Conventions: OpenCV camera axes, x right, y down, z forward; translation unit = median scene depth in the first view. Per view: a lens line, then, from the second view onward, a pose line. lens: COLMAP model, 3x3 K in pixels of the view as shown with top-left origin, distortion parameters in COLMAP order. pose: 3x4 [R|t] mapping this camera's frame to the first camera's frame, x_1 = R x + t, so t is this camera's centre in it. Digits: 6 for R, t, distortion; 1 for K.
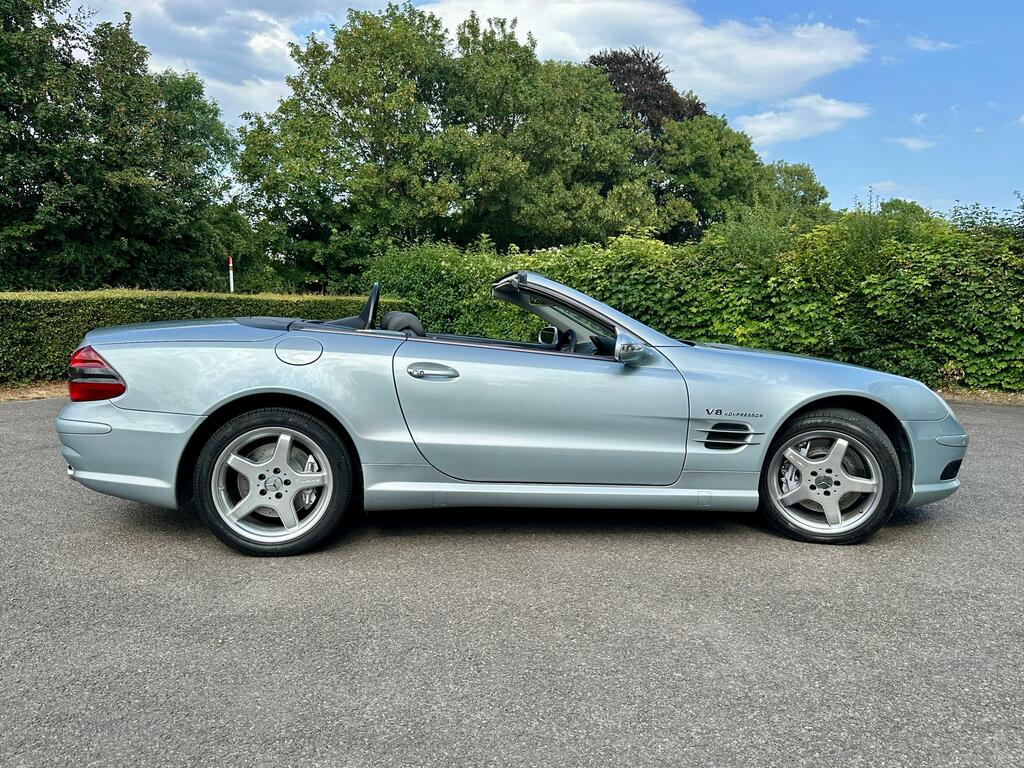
lens RADIAL K [[866.8, 0, 512.0], [0, 866.8, 384.0], [0, 0, 1]] dist [0.001441, -0.097750]
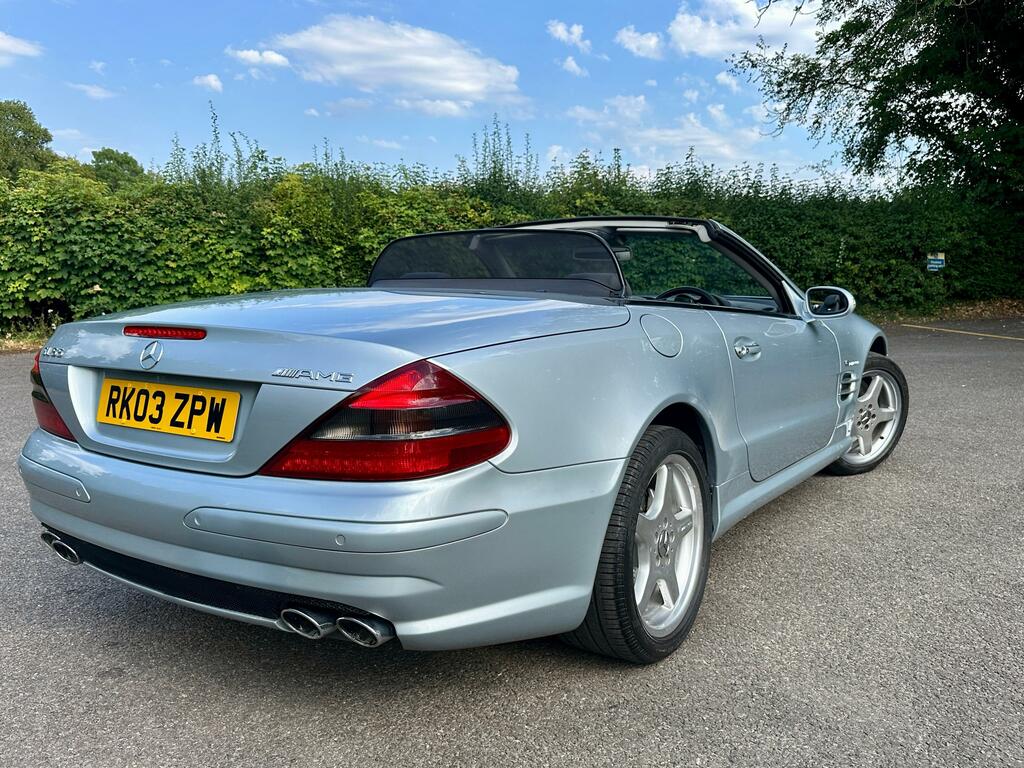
lens RADIAL K [[866.8, 0, 512.0], [0, 866.8, 384.0], [0, 0, 1]] dist [0.001441, -0.097750]
pose [[0.622841, -0.113925, 0.774009, -0.256604], [0.072114, 0.993489, 0.088201, -0.019991], [-0.779018, 0.000881, 0.627001, 0.209825]]
